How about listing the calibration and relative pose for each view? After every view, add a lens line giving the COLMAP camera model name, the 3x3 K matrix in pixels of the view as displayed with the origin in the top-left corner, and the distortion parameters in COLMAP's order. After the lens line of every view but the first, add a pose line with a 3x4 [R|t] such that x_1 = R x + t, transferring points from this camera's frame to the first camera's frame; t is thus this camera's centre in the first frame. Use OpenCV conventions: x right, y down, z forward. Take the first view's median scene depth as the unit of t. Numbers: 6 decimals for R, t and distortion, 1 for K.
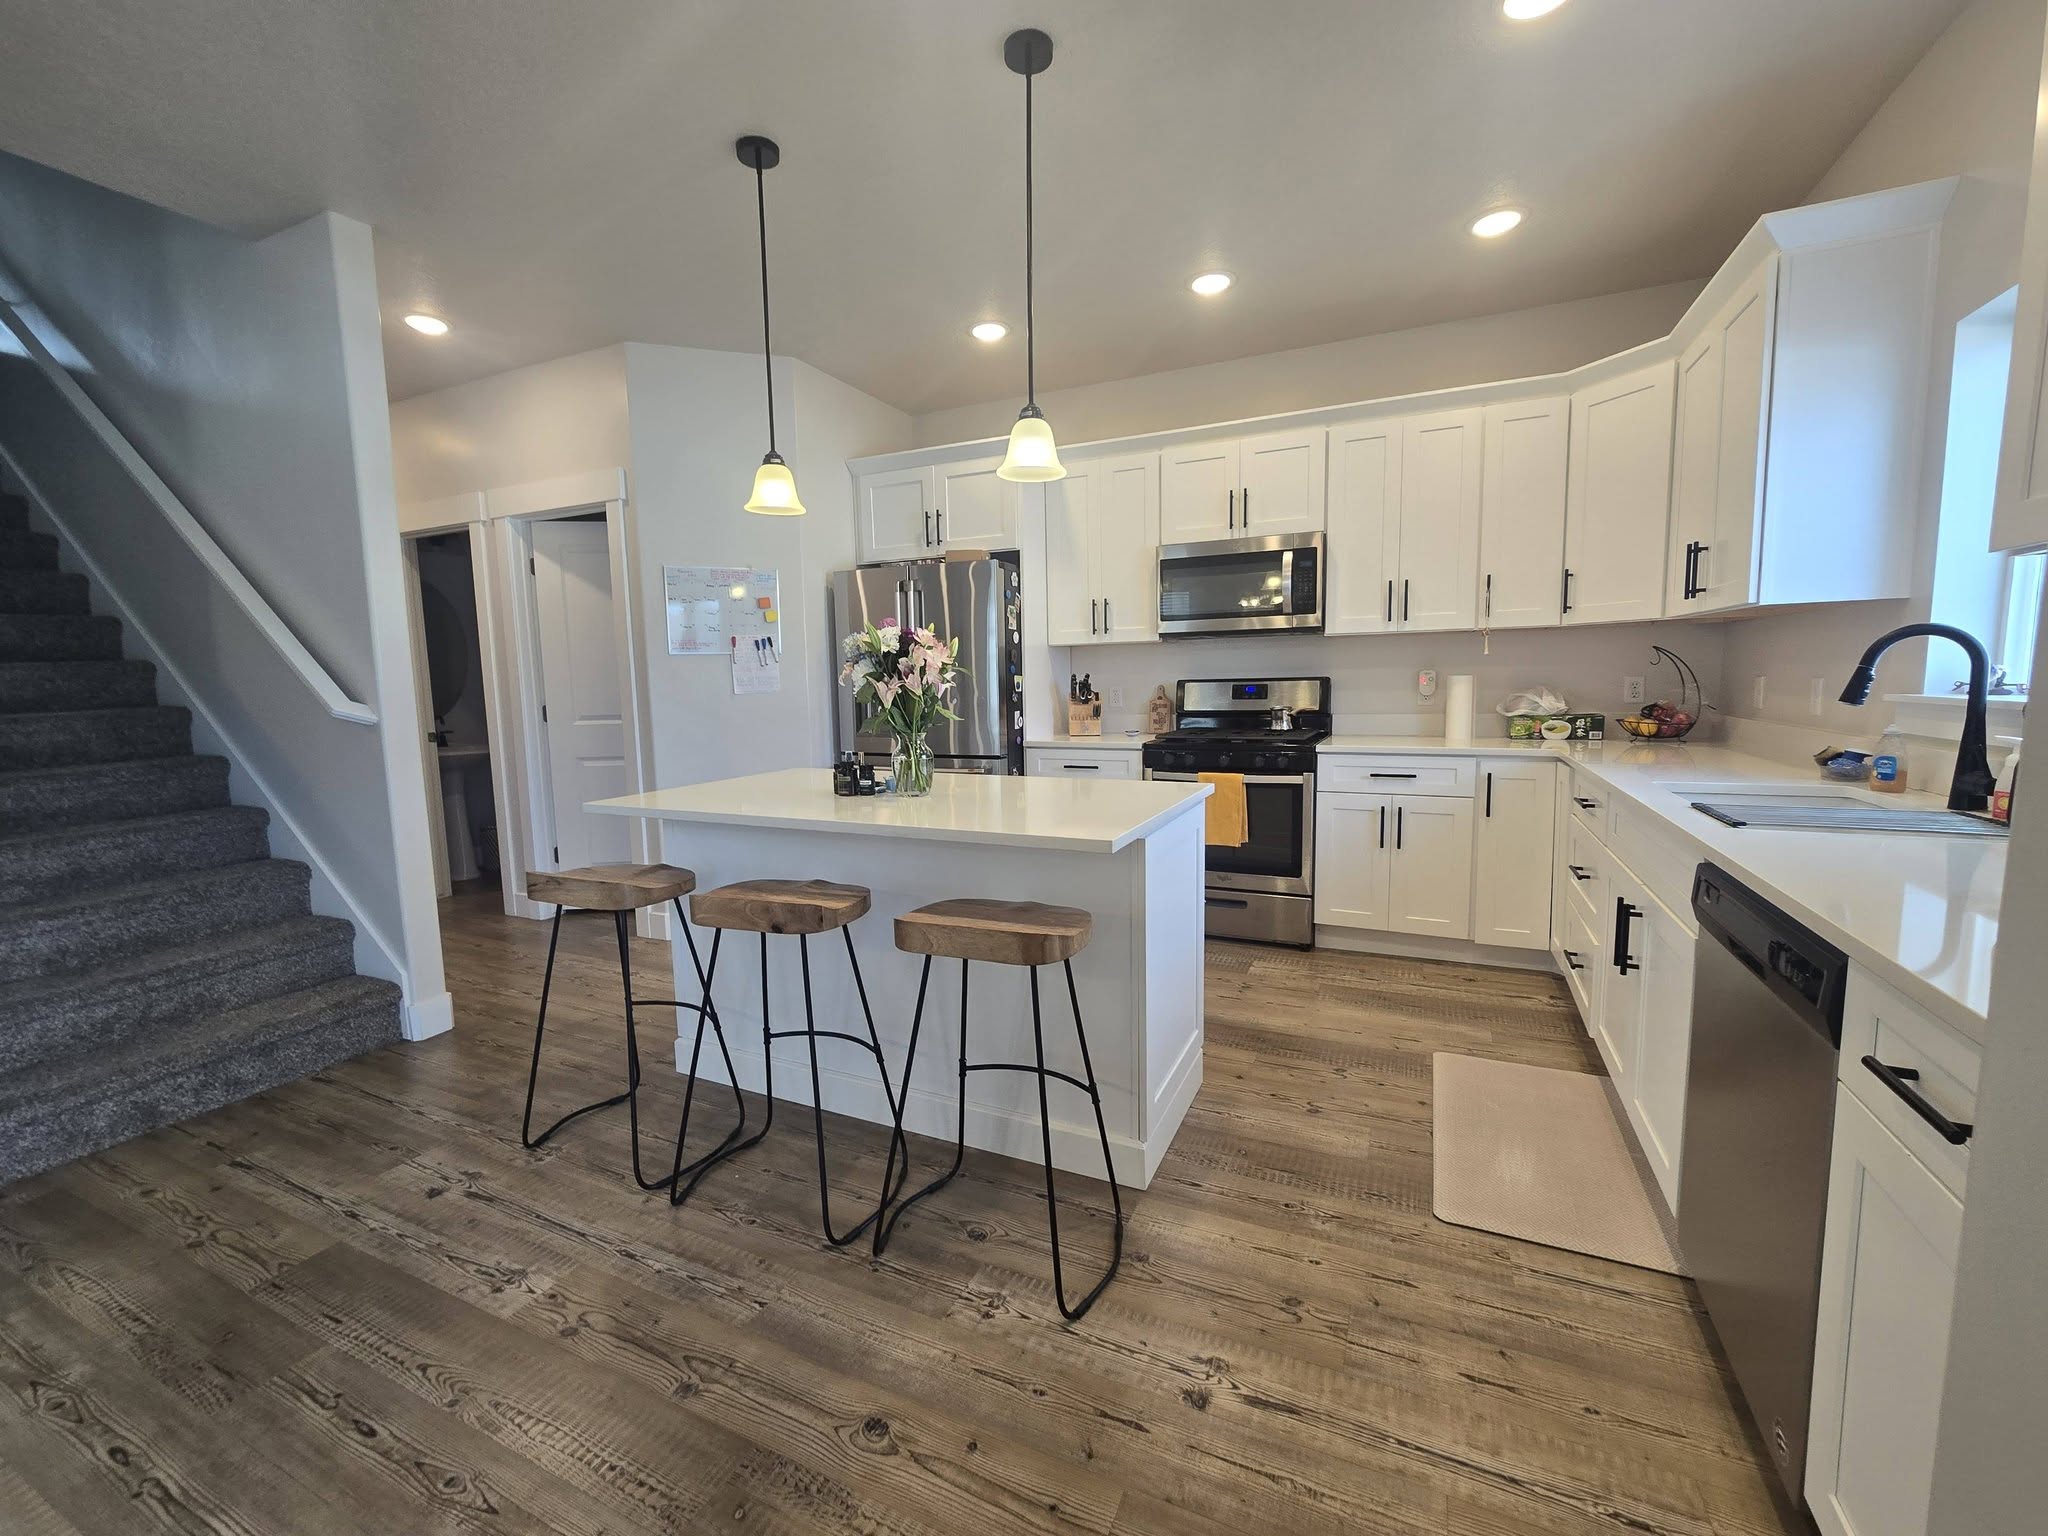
lens RADIAL K [[843.4, 0, 1030.8], [0, 843.4, 767.5], [0, 0, 1]] dist [-0.006236, 0.000711]
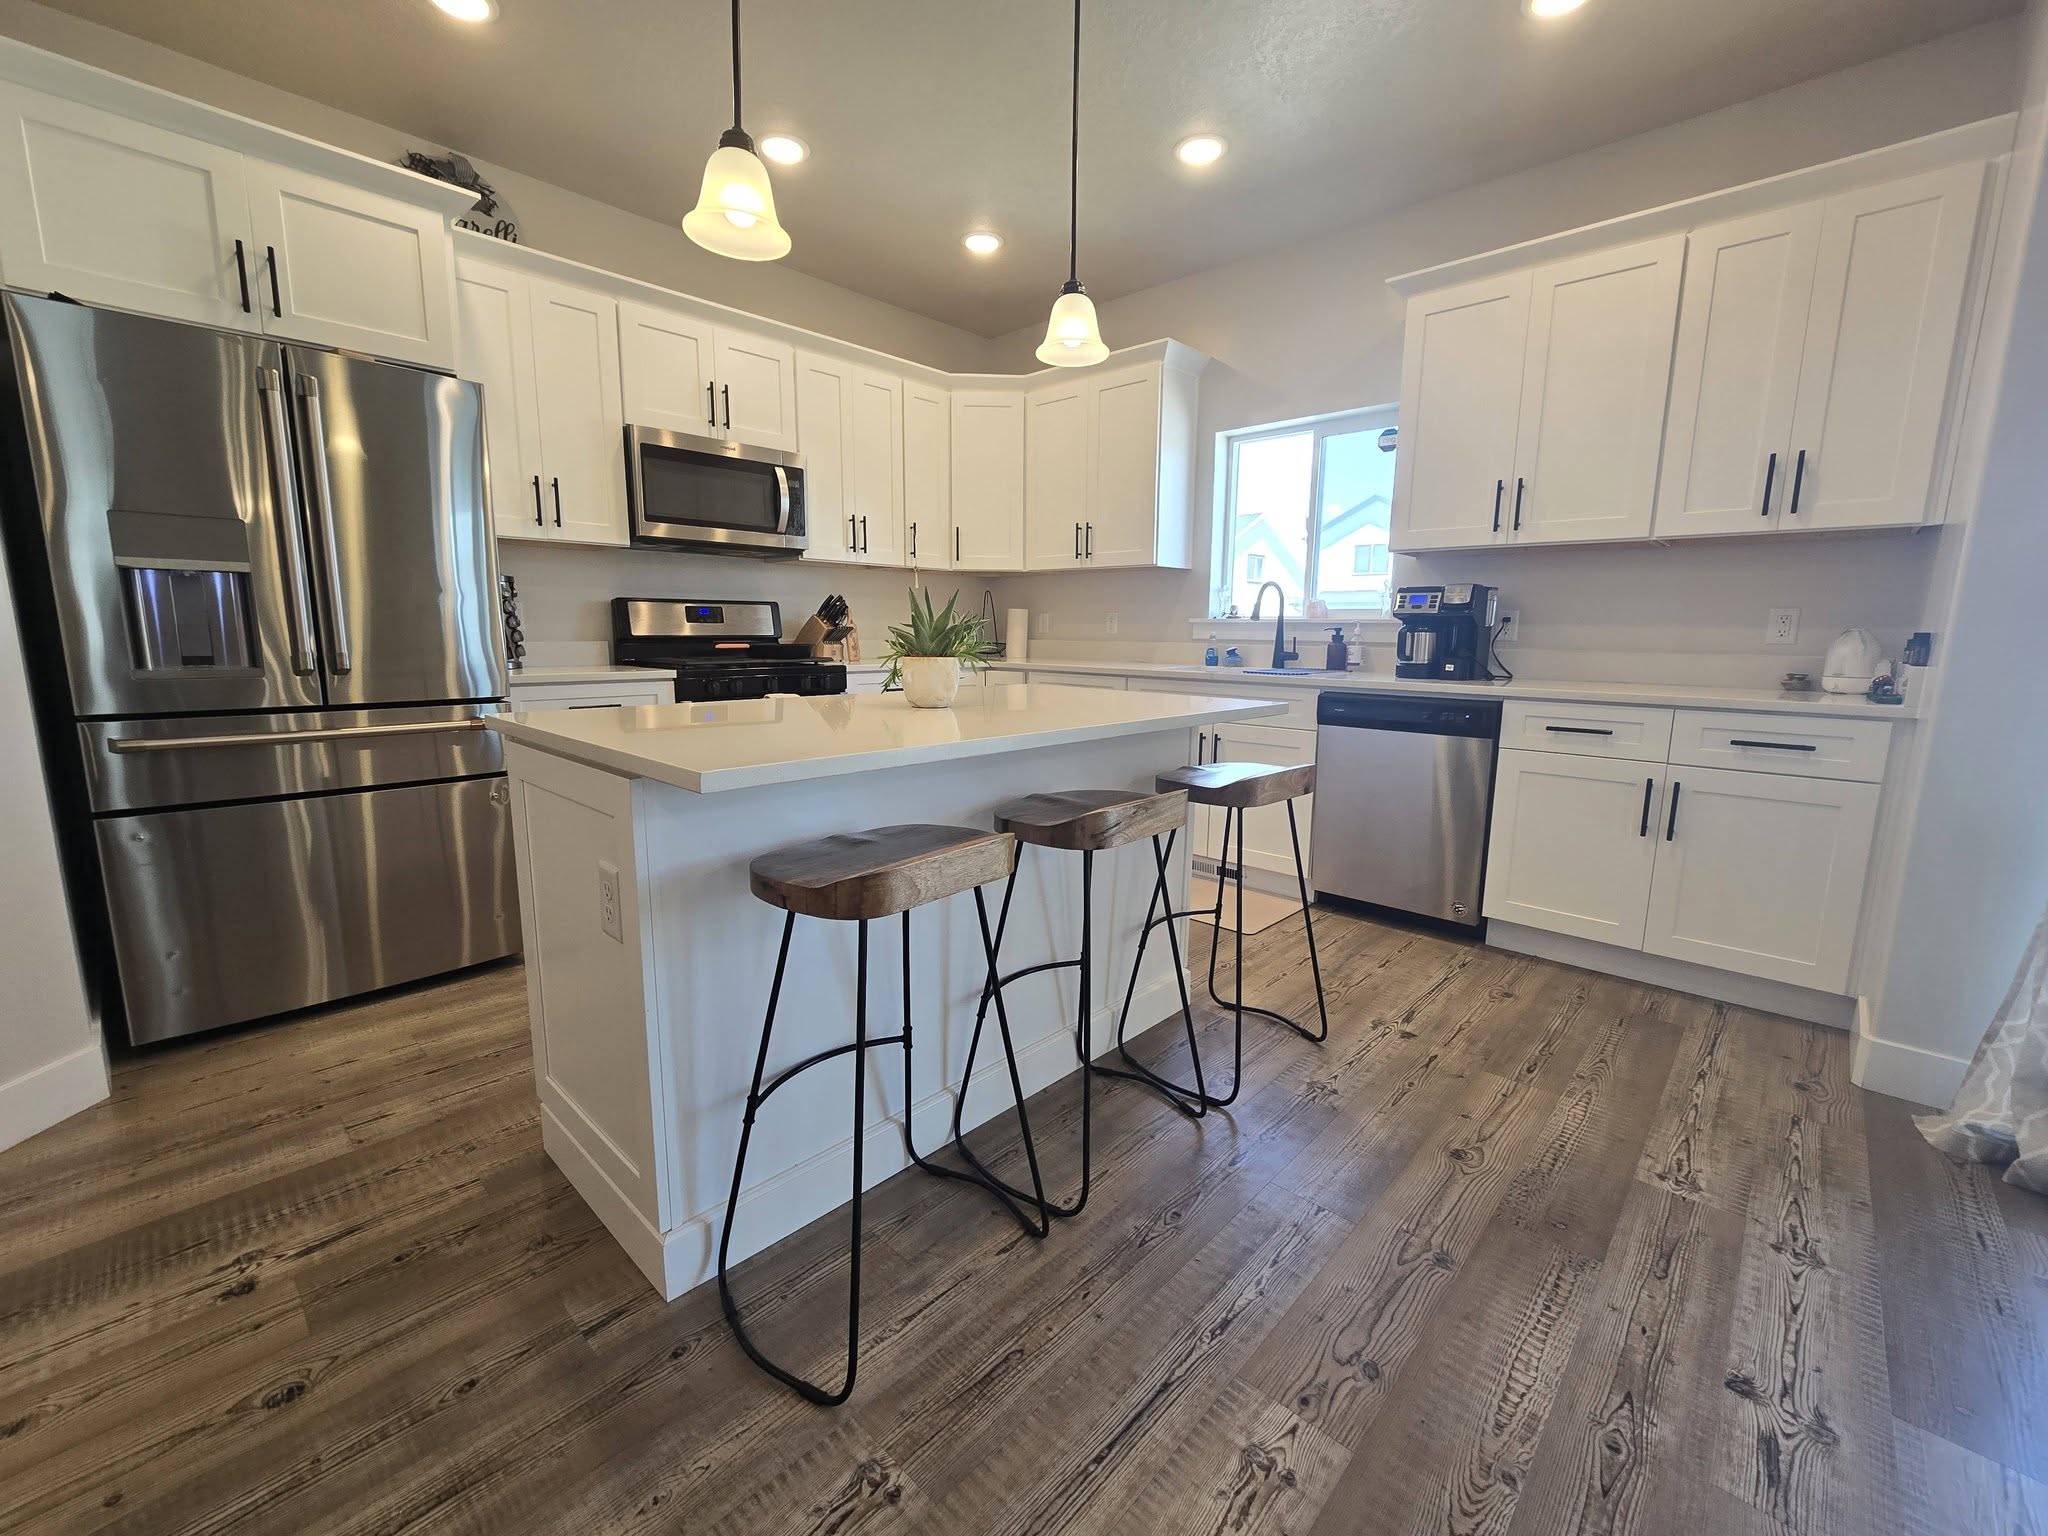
lens RADIAL K [[843.4, 0, 1030.1], [0, 843.4, 765.7], [0, 0, 1]] dist [-0.006236, 0.000711]
pose [[0.309042, -0.126328, 0.942621, -1.393453], [0.089832, 0.990585, 0.103305, 0.020757], [-0.946796, 0.052752, 0.317480, 1.098111]]
